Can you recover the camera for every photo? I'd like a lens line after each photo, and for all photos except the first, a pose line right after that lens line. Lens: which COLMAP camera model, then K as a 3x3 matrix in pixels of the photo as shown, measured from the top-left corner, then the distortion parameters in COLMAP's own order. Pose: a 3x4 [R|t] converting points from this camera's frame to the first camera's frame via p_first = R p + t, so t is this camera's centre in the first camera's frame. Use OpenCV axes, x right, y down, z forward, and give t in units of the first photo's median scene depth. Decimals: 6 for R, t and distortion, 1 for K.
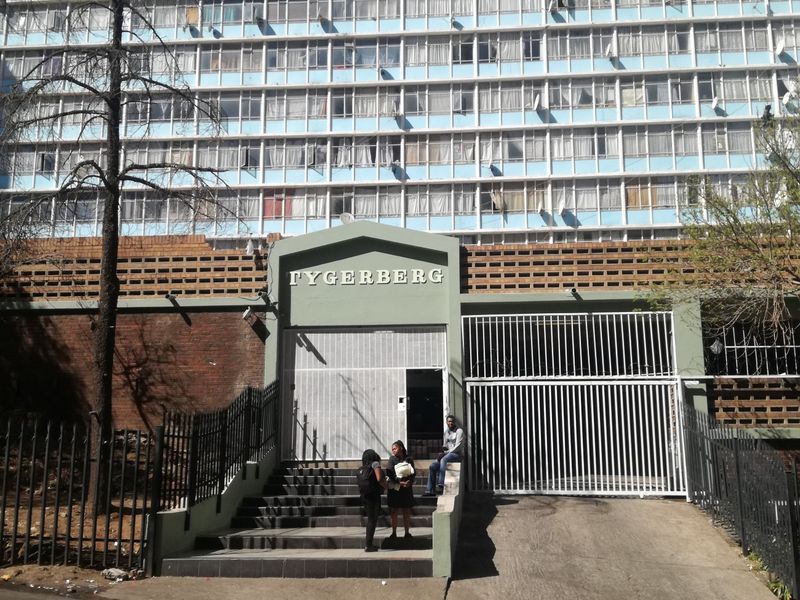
lens RADIAL K [[867.9, 0, 389.7], [0, 867.9, 304.4], [0, 0, 1]] dist [0.160646, -0.350458]
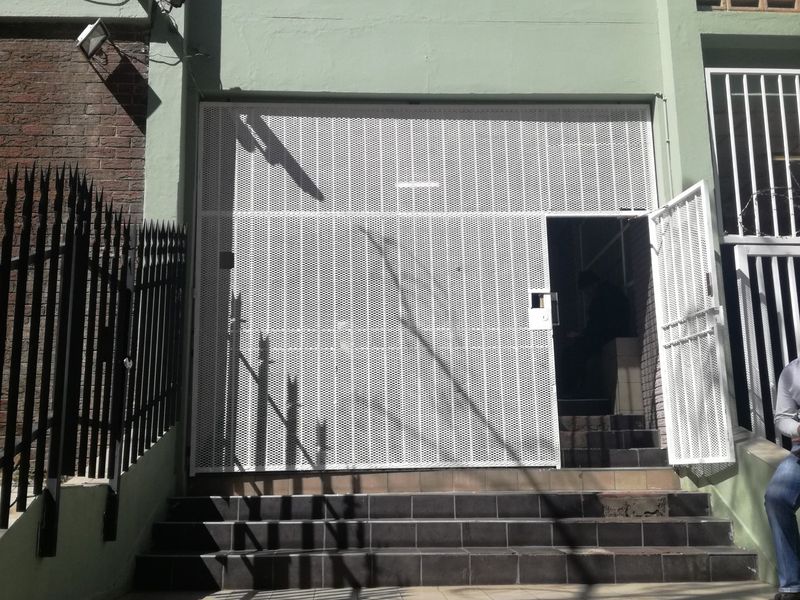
lens RADIAL K [[867.9, 0, 389.7], [0, 867.9, 304.4], [0, 0, 1]] dist [0.160646, -0.350458]
pose [[0.991425, 0.014388, 0.129880, -0.092687], [-0.012841, 0.999836, -0.012737, 0.116884], [-0.130042, 0.010960, 0.991448, 0.652468]]
